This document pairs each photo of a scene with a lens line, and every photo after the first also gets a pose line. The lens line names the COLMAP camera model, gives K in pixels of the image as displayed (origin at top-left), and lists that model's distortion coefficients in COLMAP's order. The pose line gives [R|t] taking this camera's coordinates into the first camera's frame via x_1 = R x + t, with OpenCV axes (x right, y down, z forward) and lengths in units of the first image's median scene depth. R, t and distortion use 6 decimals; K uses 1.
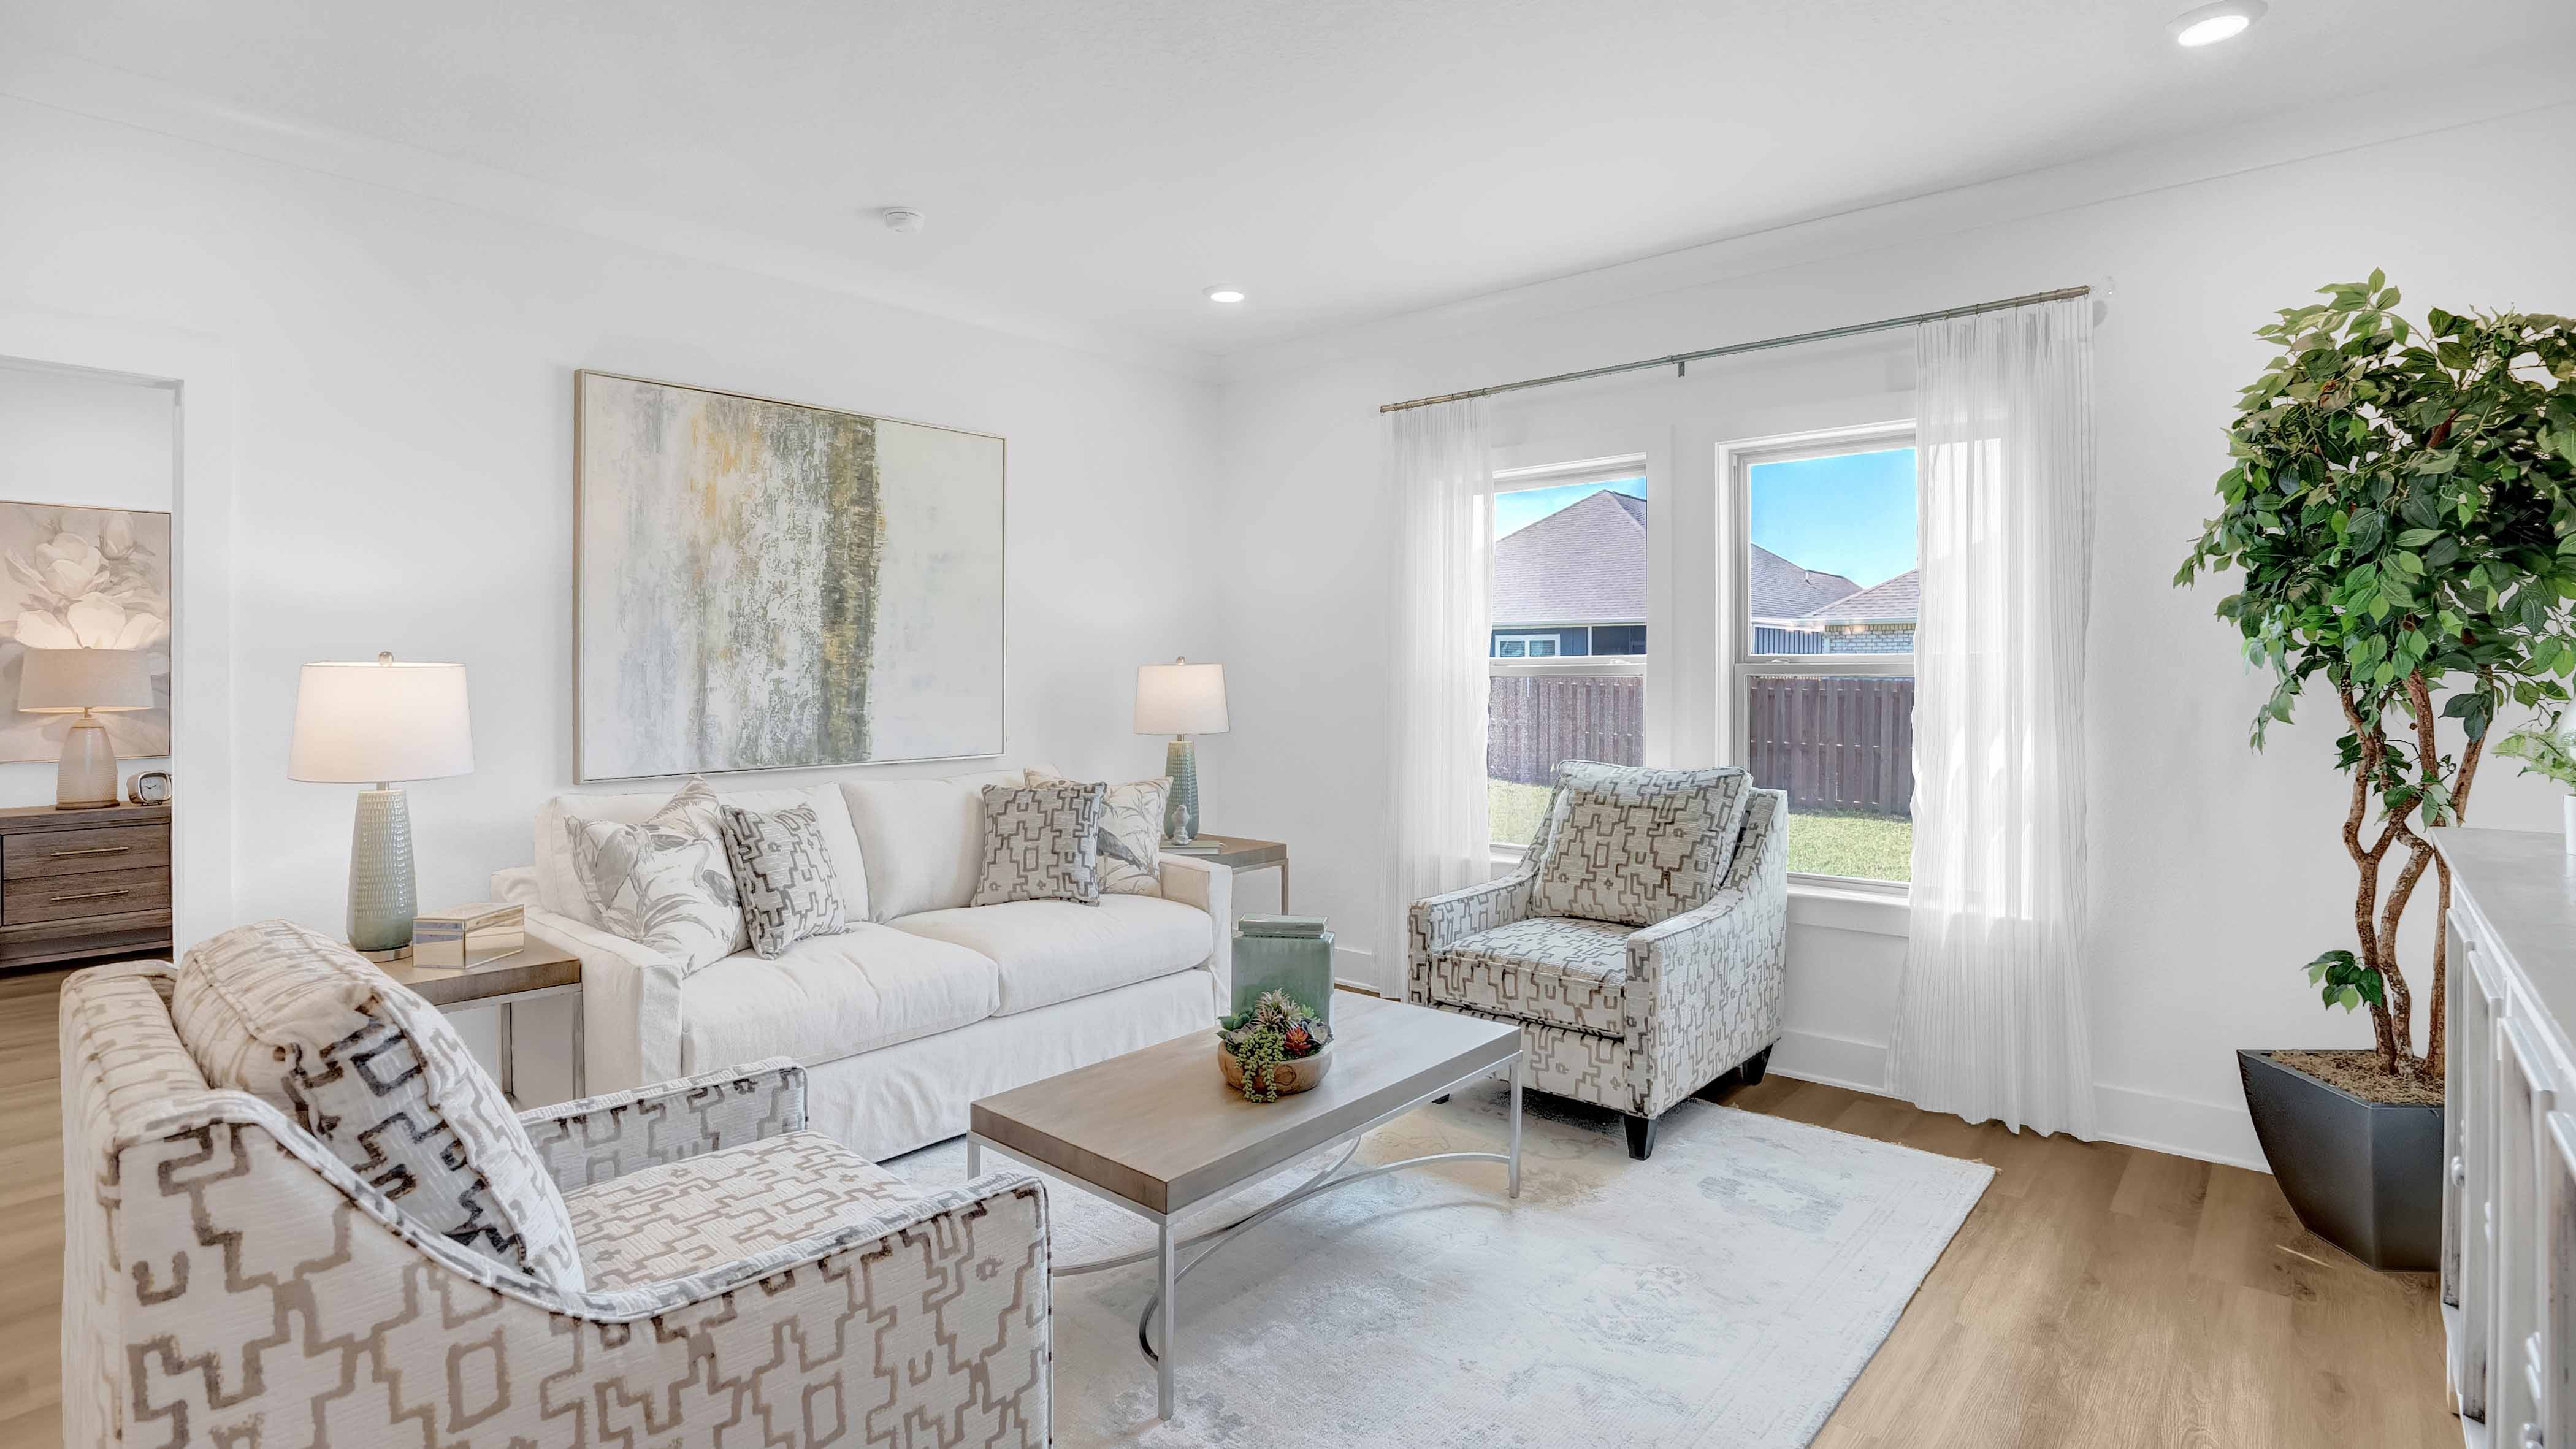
lens RADIAL K [[1231.6, 0, 1259.4], [0, 1231.6, 663.7], [0, 0, 1]] dist [-0.034782, 0.000488]
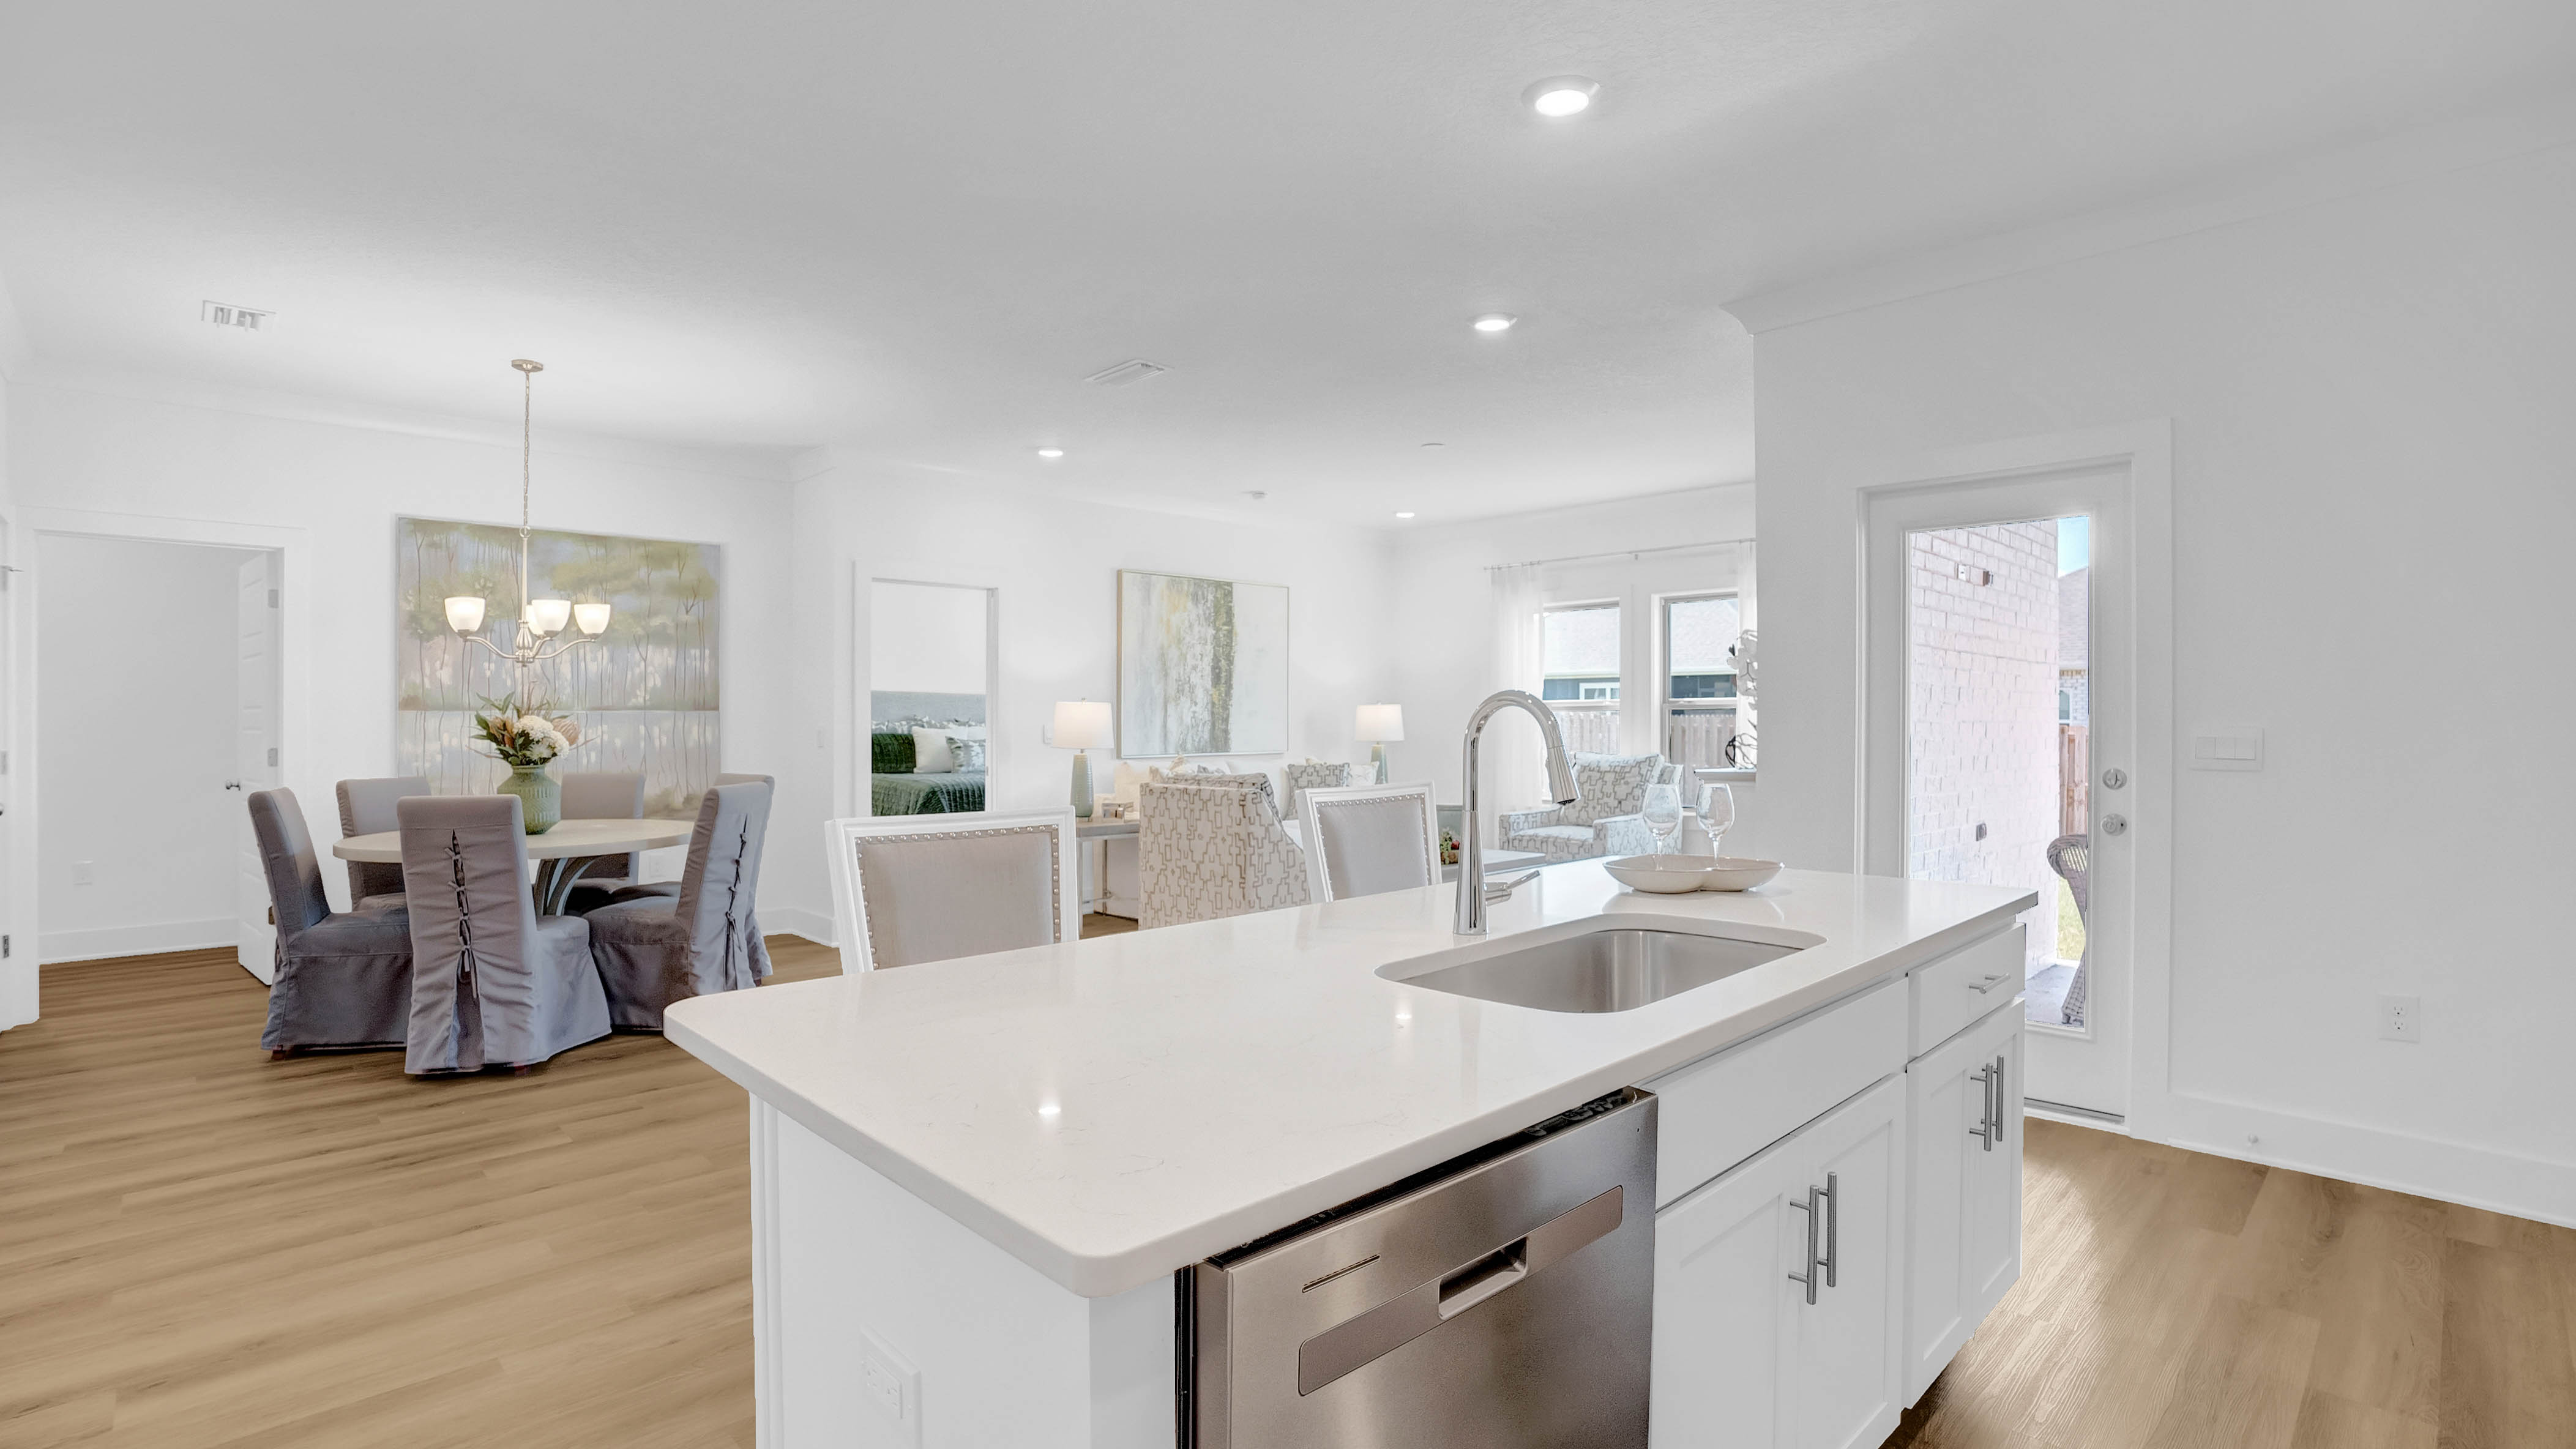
lens RADIAL K [[1208.8, 0, 1275.6], [0, 1208.8, 723.7], [0, 0, 1]] dist [-0.054856, 0.000169]
pose [[0.997966, 0.001799, -0.063729, -0.125261], [-0.001146, 0.999947, 0.010272, 0.012895], [0.063744, -0.010178, 0.997914, -1.053516]]
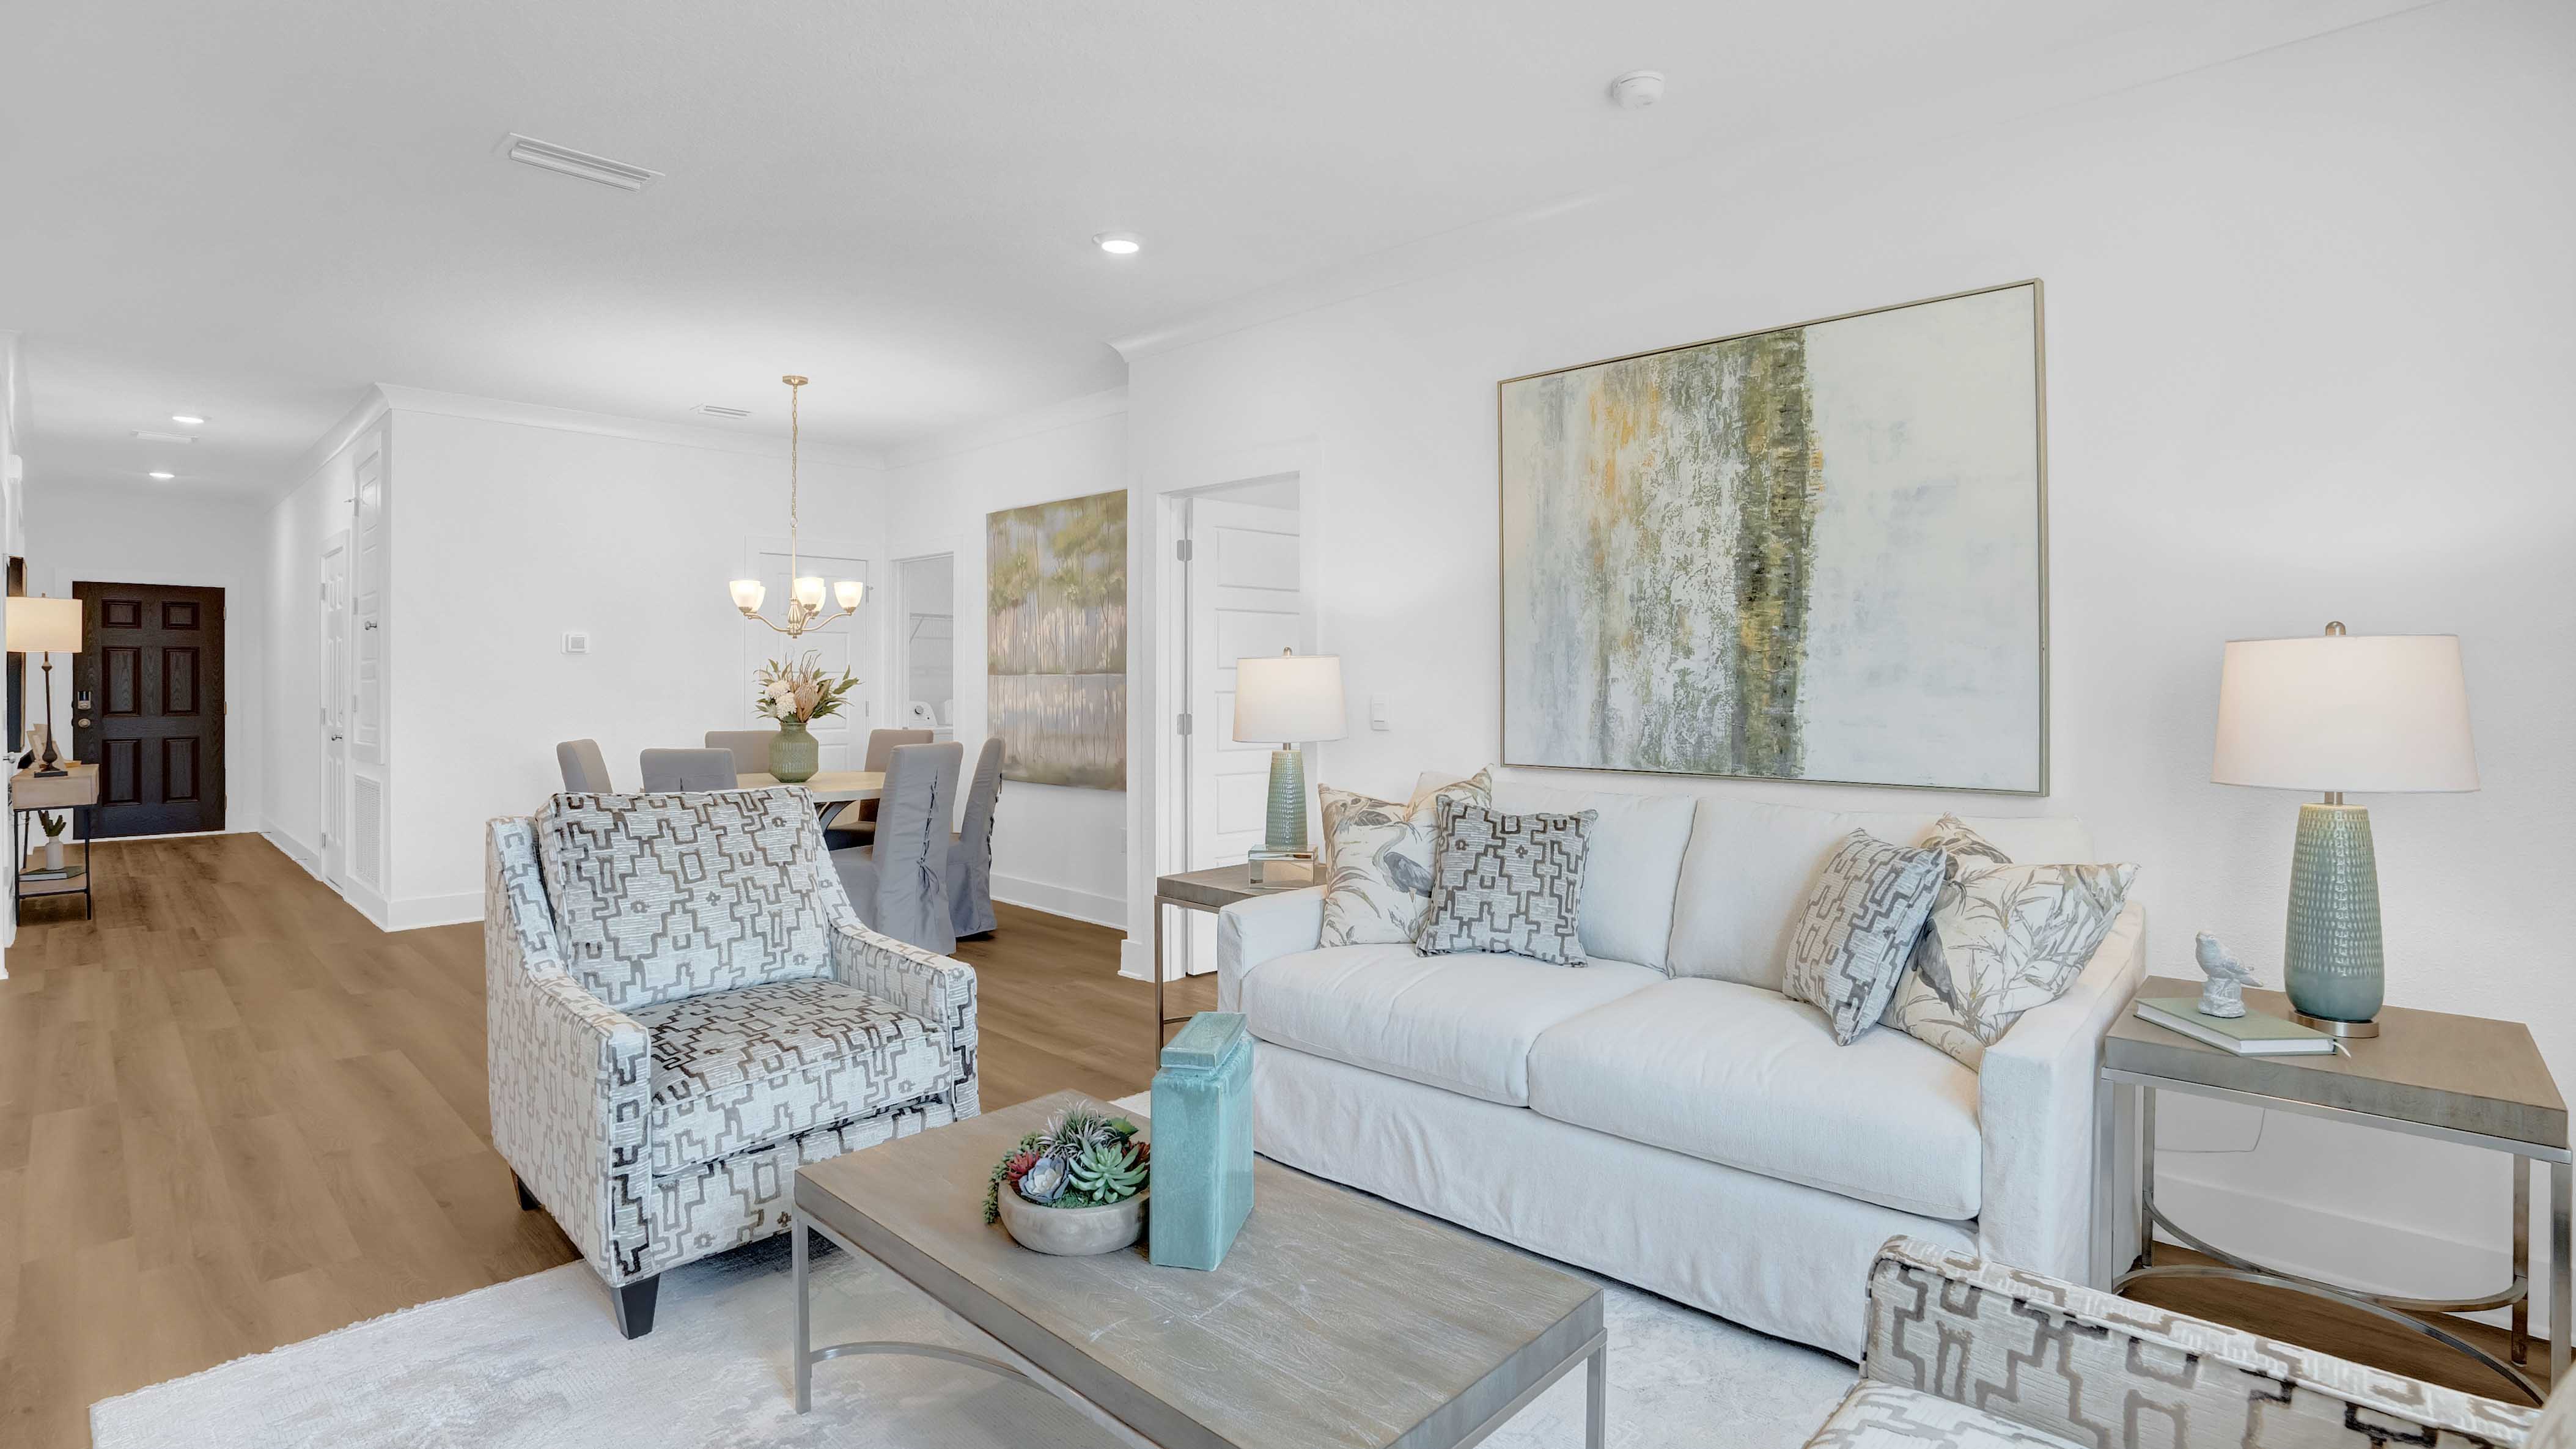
lens RADIAL K [[1211.7, 0, 1292.4], [0, 1211.7, 668.8], [0, 0, 1]] dist [-0.062742, 0.000240]
pose [[-0.009064, -0.004848, -0.999947, 0.456387], [0.004376, 0.999978, -0.004887, 0.014877], [0.999949, -0.004420, -0.009042, 0.741741]]
